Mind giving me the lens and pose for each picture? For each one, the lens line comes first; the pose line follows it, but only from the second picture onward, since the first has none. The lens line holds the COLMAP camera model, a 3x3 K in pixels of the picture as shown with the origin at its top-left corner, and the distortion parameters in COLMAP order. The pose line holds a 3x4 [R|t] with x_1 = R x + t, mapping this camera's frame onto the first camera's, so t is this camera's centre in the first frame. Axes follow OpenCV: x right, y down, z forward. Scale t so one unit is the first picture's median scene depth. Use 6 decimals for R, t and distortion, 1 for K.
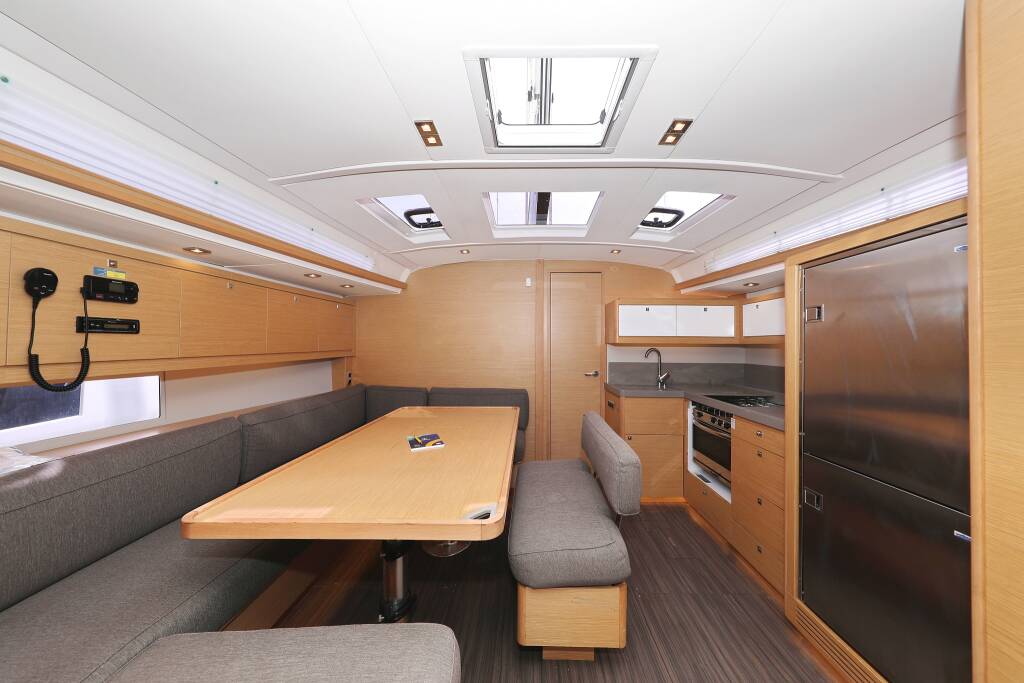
lens RADIAL K [[321.1, 0, 507.9], [0, 321.1, 347.2], [0, 0, 1]] dist [0.004285, -0.000697]
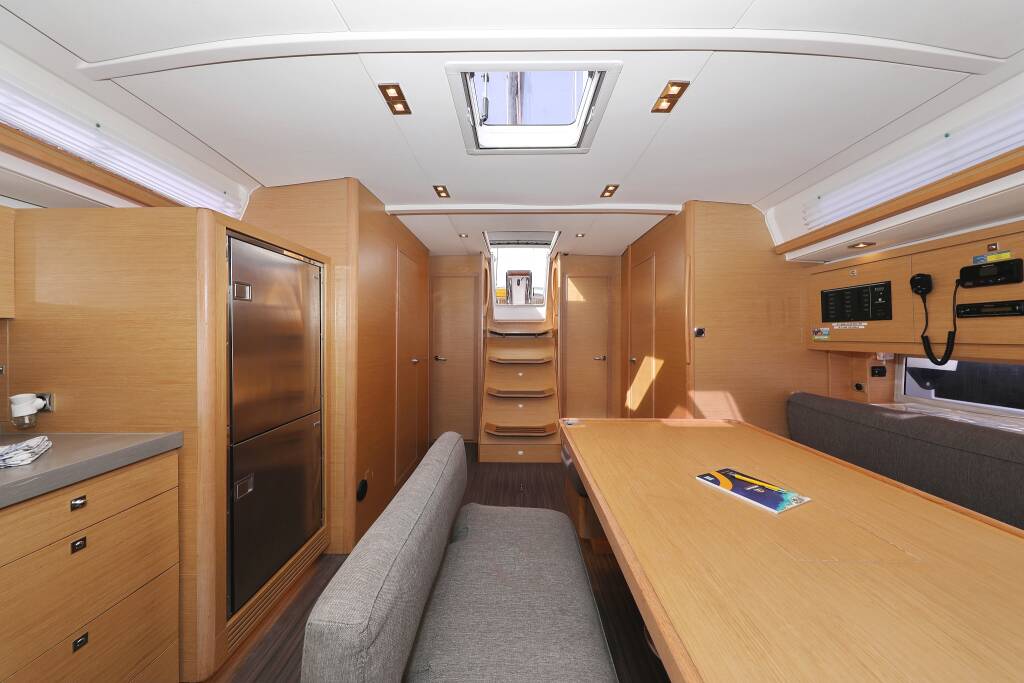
lens RADIAL K [[321.1, 0, 518.1], [0, 321.1, 326.5], [0, 0, 1]] dist [0.004285, -0.000697]
pose [[-0.999278, -0.009342, -0.036822, 0.170497], [-0.009119, 0.999939, -0.006203, 0.002885], [0.036878, -0.005863, -0.999303, 1.342587]]
